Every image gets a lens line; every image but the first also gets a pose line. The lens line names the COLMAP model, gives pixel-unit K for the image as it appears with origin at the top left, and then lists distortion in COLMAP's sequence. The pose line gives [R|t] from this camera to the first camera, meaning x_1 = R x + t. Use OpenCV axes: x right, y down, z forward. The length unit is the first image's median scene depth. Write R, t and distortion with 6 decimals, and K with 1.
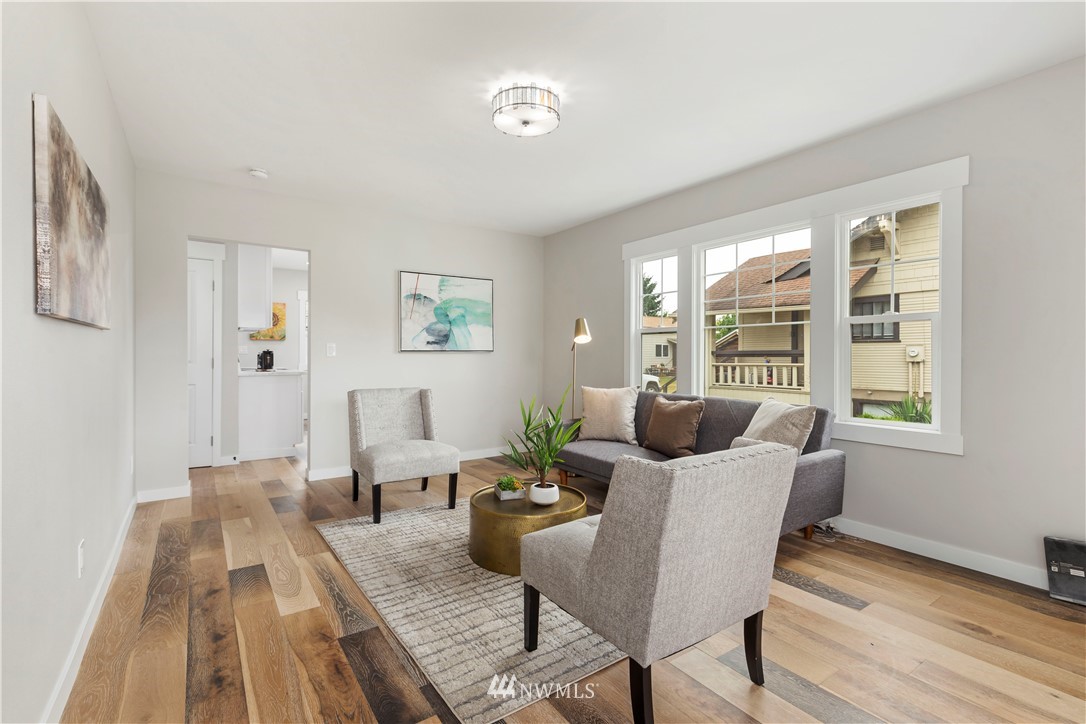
lens RADIAL K [[492.3, 0, 535.9], [0, 492.3, 356.2], [0, 0, 1]] dist [0.004472, 0.000099]
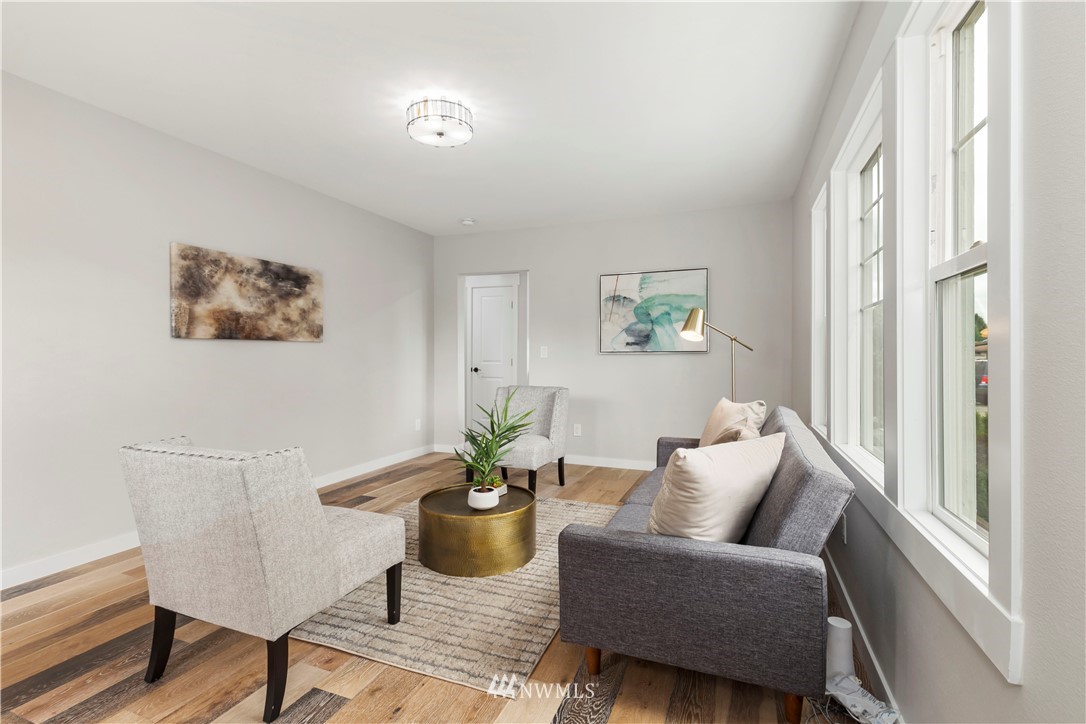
lens RADIAL K [[494.9, 0, 543.0], [0, 494.9, 355.1], [0, 0, 1]] dist [0.005709, 0.000369]
pose [[0.560107, -0.001062, -0.828419, 0.735062], [-0.002969, 0.999990, -0.003289, -0.001345], [0.828415, 0.004302, 0.560099, 0.447051]]
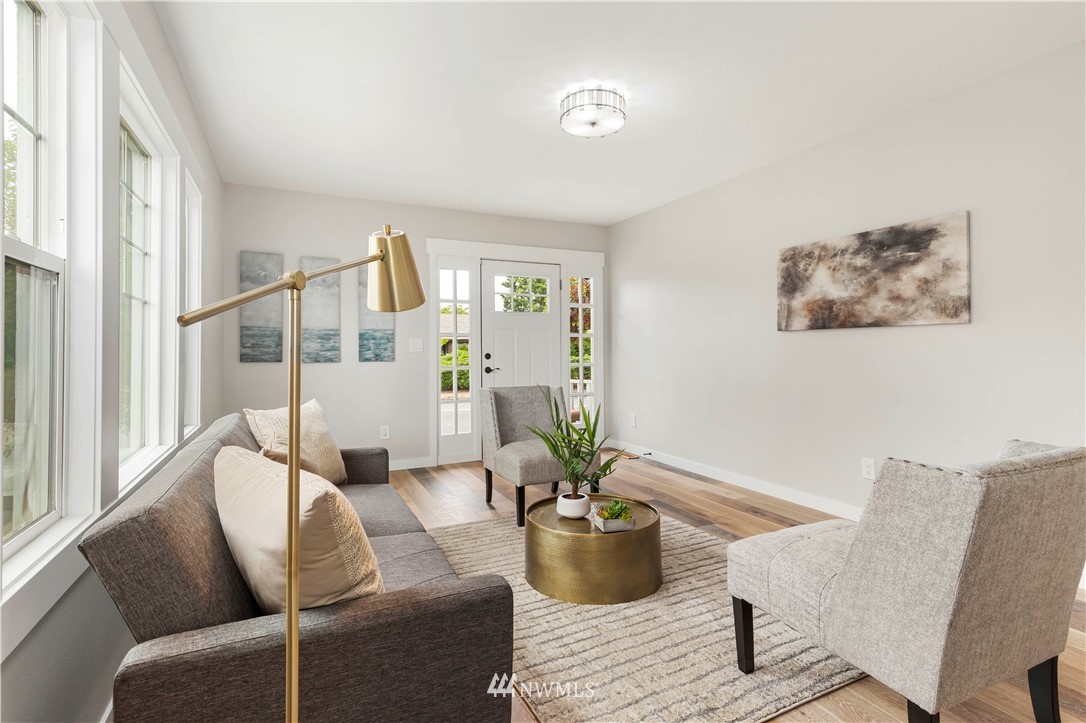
lens RADIAL K [[520.7, 0, 543.4], [0, 520.7, 344.5], [0, 0, 1]] dist [0.000717, -0.000023]
pose [[-0.989757, 0.002815, 0.142736, -0.052359], [0.002118, 0.999985, -0.005035, -0.000311], [-0.142748, -0.004681, -0.989748, 1.576275]]
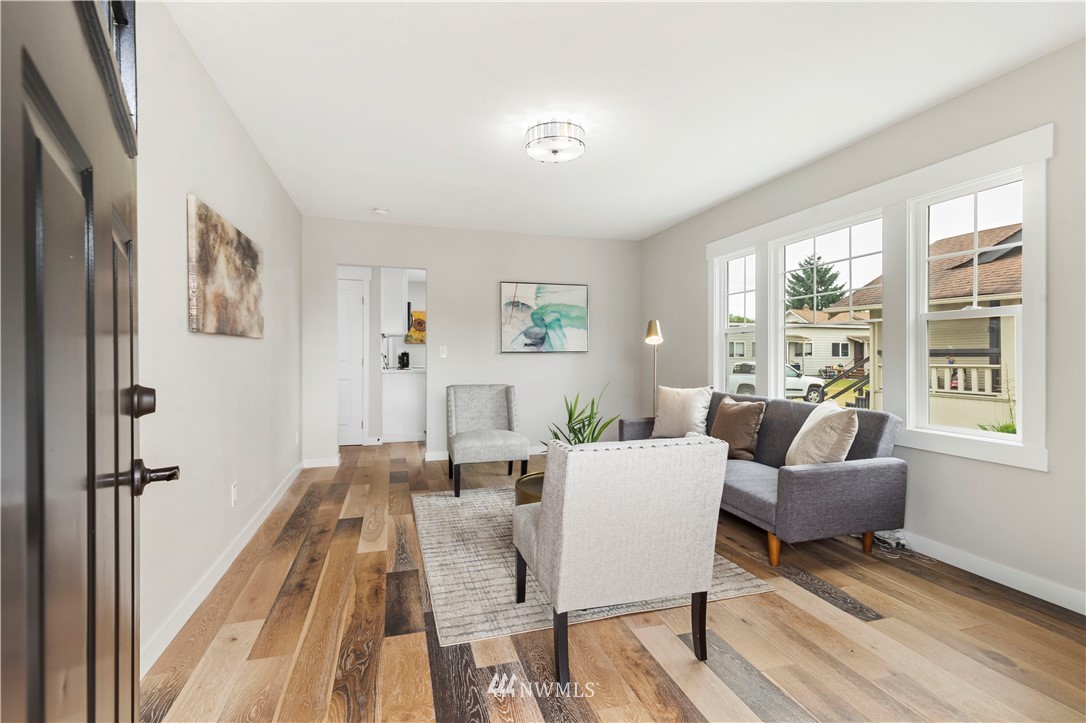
lens RADIAL K [[490.5, 0, 539.8], [0, 490.5, 356.2], [0, 0, 1]] dist [0.004996, 0.000004]
pose [[0.951771, -0.001816, -0.306804, 0.220741], [0.001712, 0.999998, -0.000610, -0.000708], [0.306804, 0.000056, 0.951773, -0.066384]]
